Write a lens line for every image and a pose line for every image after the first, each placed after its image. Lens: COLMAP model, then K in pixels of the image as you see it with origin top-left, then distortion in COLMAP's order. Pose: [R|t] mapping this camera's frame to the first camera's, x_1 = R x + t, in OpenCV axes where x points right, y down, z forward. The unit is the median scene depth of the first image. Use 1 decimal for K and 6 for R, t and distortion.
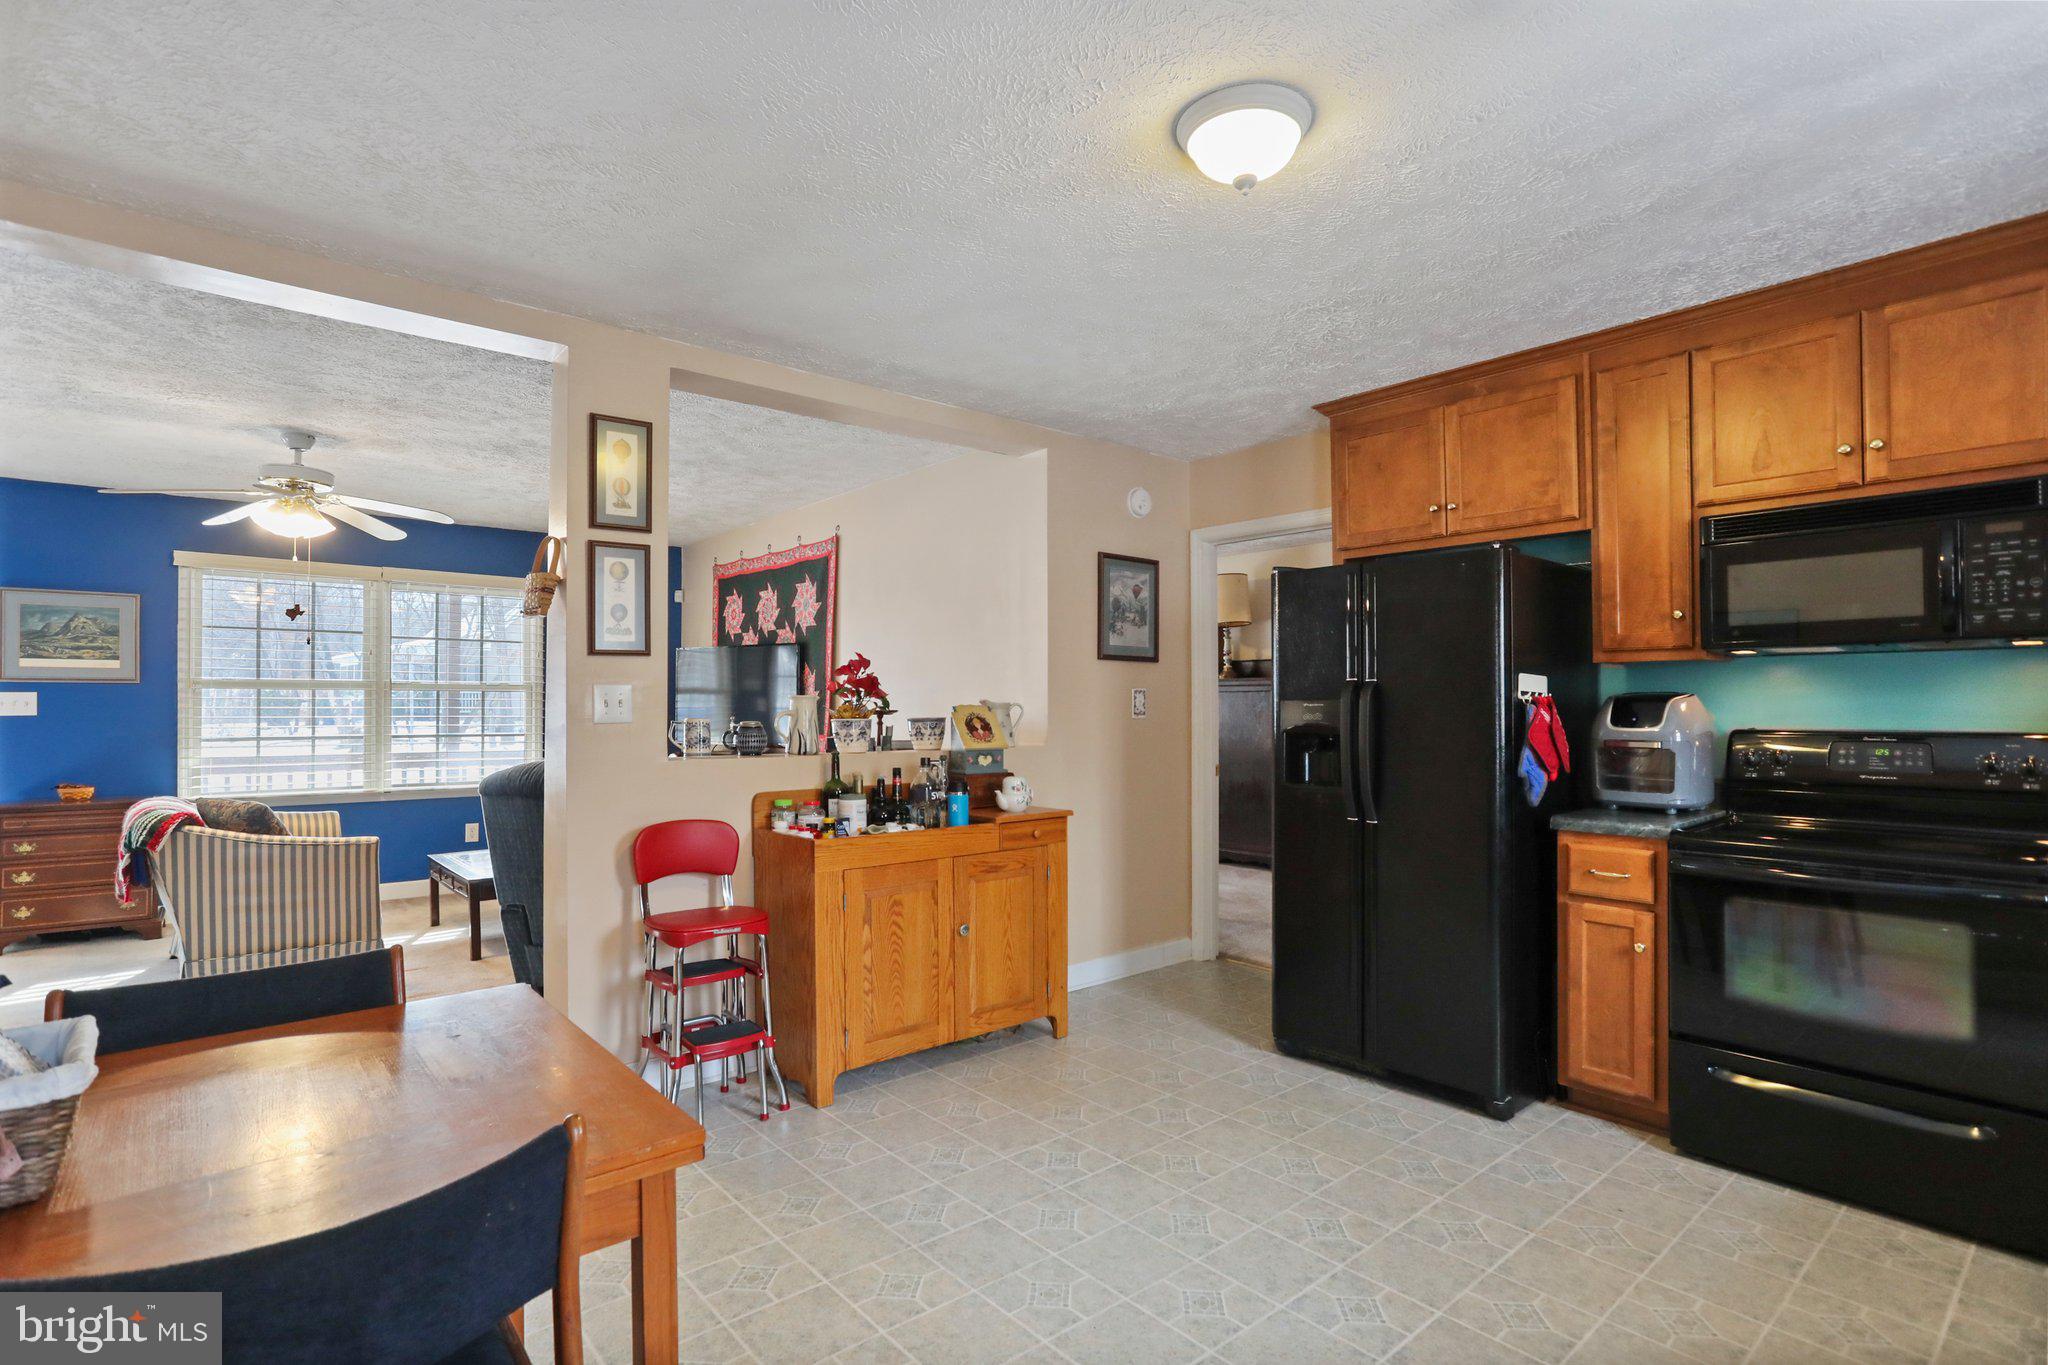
lens RADIAL K [[991.3, 0, 1021.7], [0, 991.3, 696.0], [0, 0, 1]] dist [-0.030663, 0.014075]
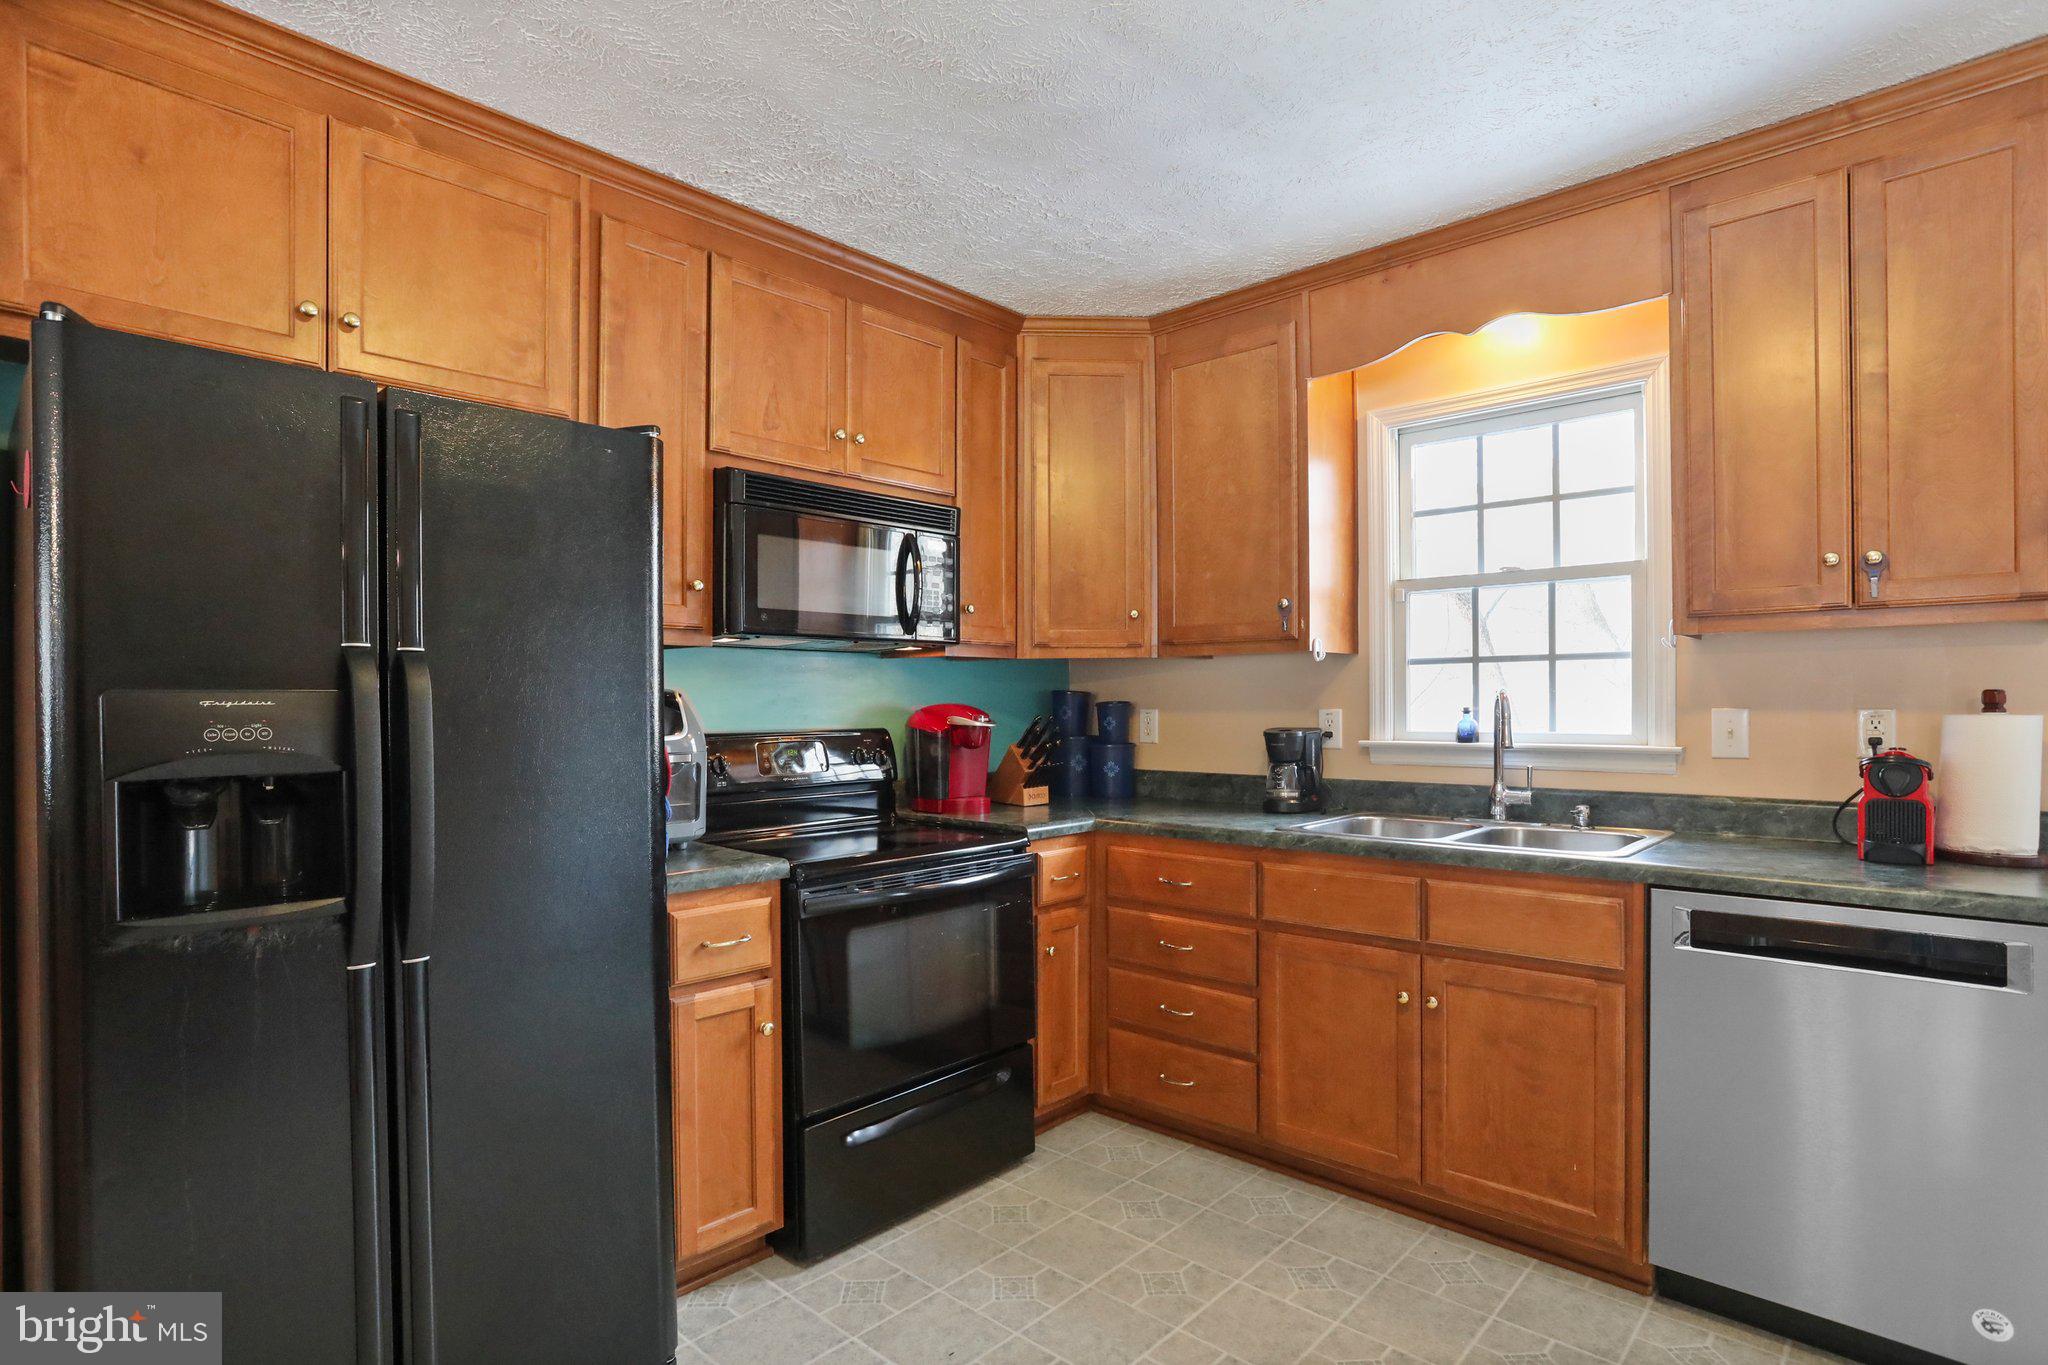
lens RADIAL K [[1068.6, 0, 1012.4], [0, 1068.6, 702.3], [0, 0, 1]] dist [-0.007231, -0.000655]
pose [[-0.126080, -0.000656, 0.992020, -0.170972], [-0.001299, 0.999999, 0.000496, 0.006428], [-0.992019, -0.001226, -0.126081, 0.778244]]
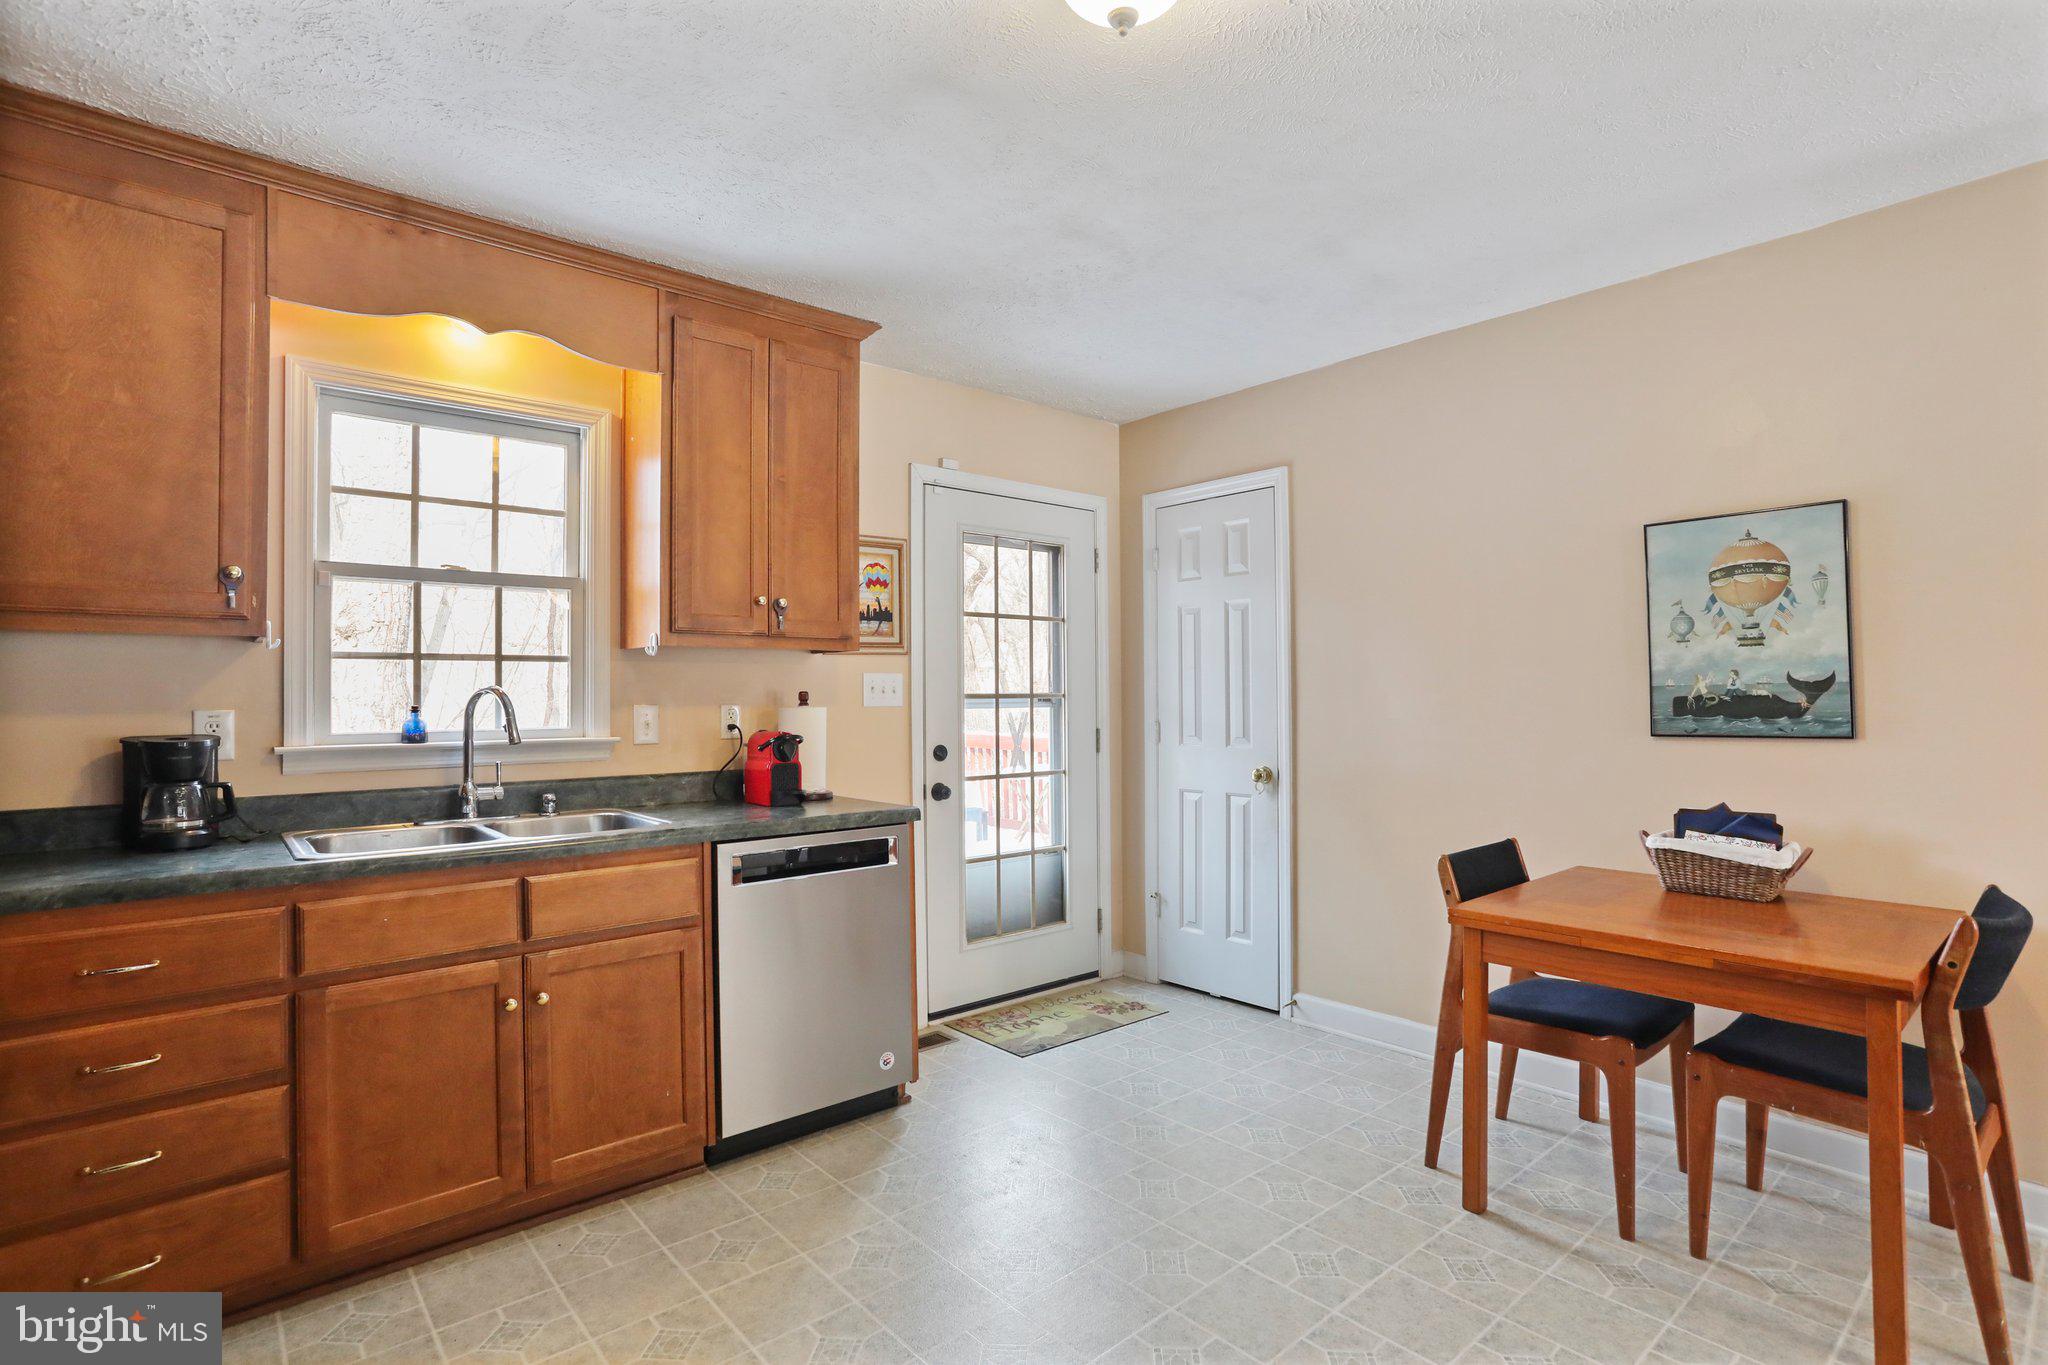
lens RADIAL K [[991.3, 0, 1002.9], [0, 991.3, 684.4], [0, 0, 1]] dist [-0.030663, 0.014075]
pose [[-0.999920, 0.006443, -0.010905, 0.236333], [0.006677, 0.999745, -0.021590, 0.014003], [0.010763, -0.021661, -0.999707, 1.103152]]
